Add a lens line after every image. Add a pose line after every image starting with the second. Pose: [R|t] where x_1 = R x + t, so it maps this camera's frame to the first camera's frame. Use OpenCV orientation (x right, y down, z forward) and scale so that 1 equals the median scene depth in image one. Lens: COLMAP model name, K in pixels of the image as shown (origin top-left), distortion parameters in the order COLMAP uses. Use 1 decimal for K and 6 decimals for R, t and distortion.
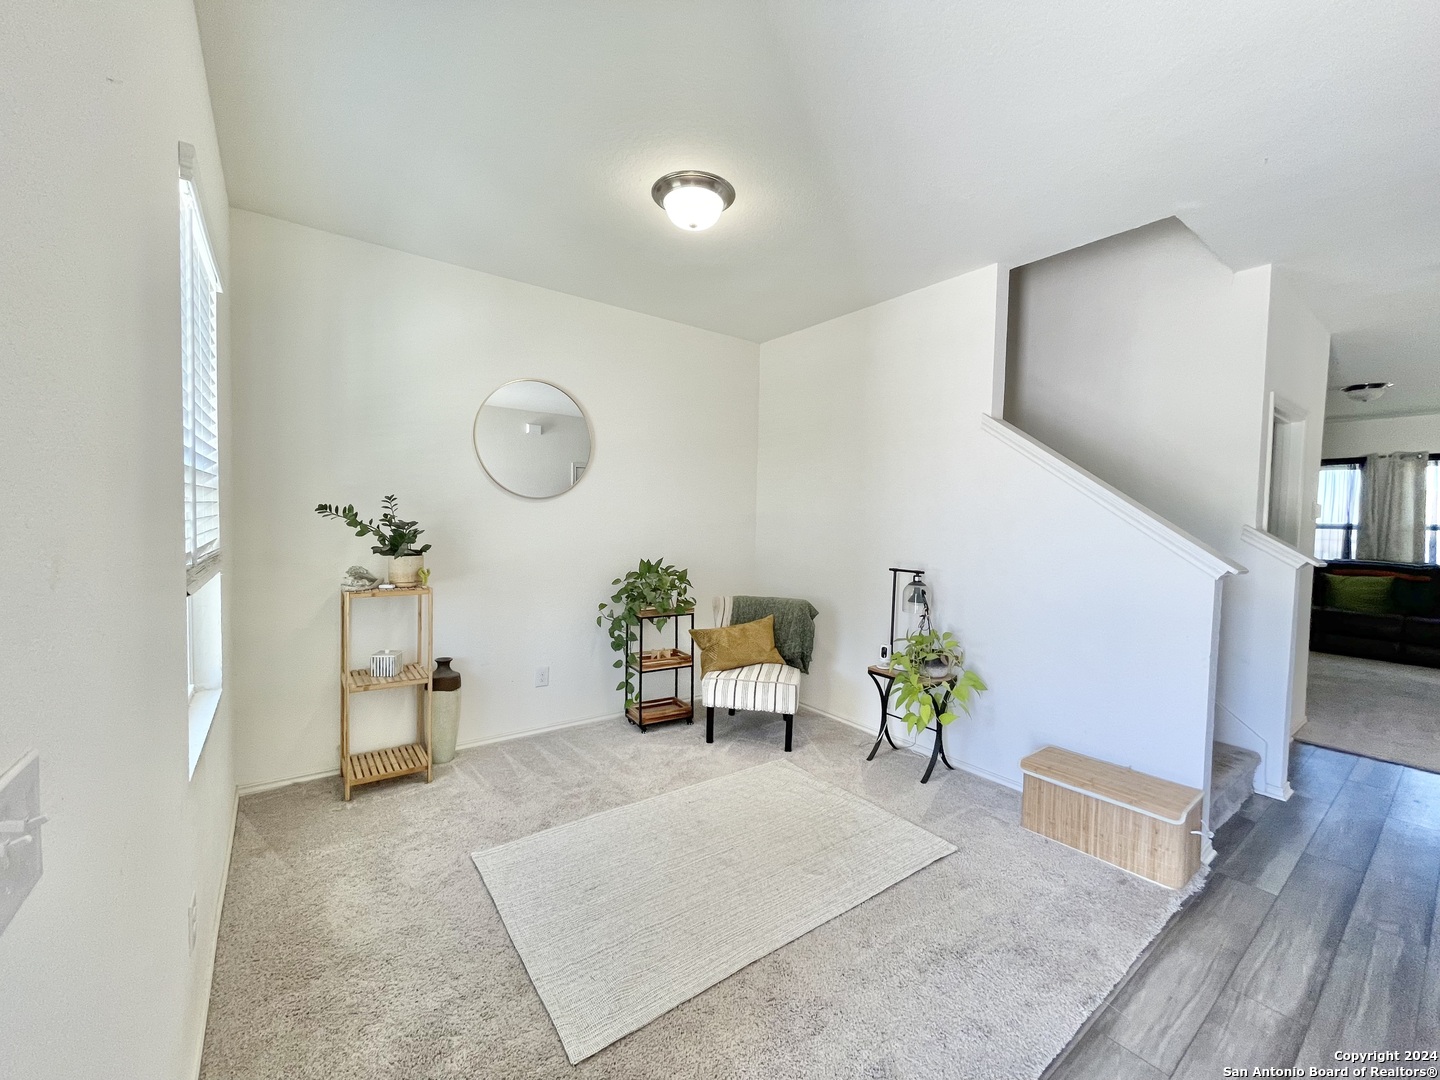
lens RADIAL K [[573.5, 0, 723.7], [0, 573.5, 542.4], [0, 0, 1]] dist [0.002845, -0.001085]
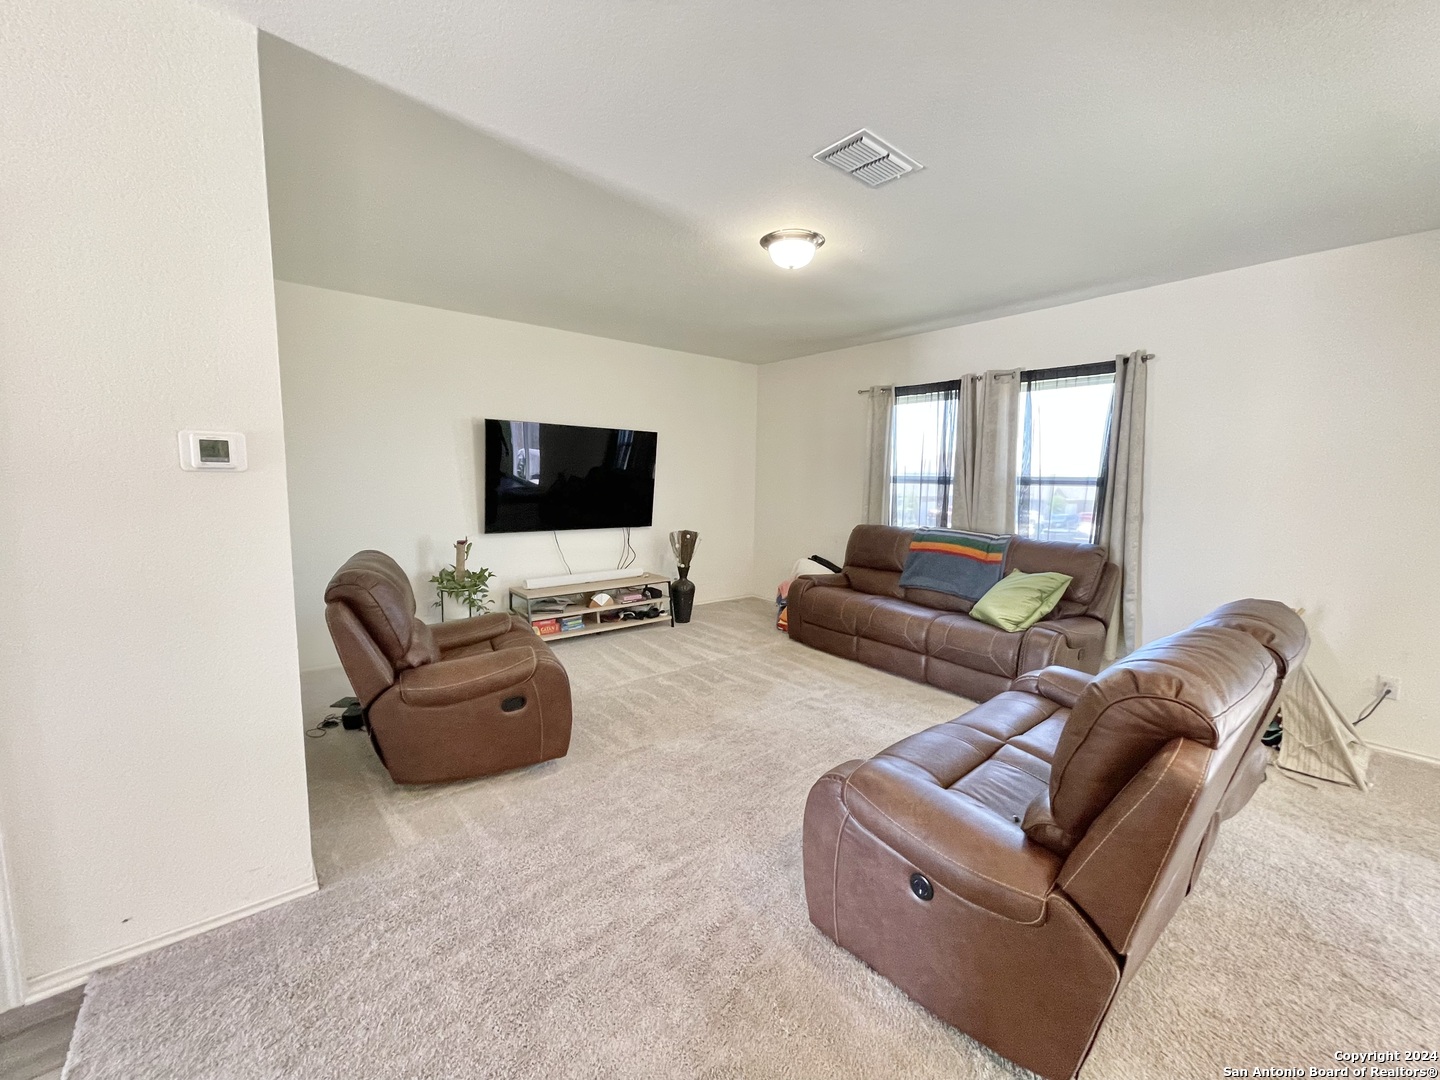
lens RADIAL K [[573.5, 0, 722.9], [0, 573.5, 535.5], [0, 0, 1]] dist [0.002845, -0.001085]
pose [[0.998801, -0.010633, 0.047791, 2.347542], [0.007569, 0.997931, 0.063844, -0.020008], [-0.048371, -0.063405, 0.996815, 0.920482]]
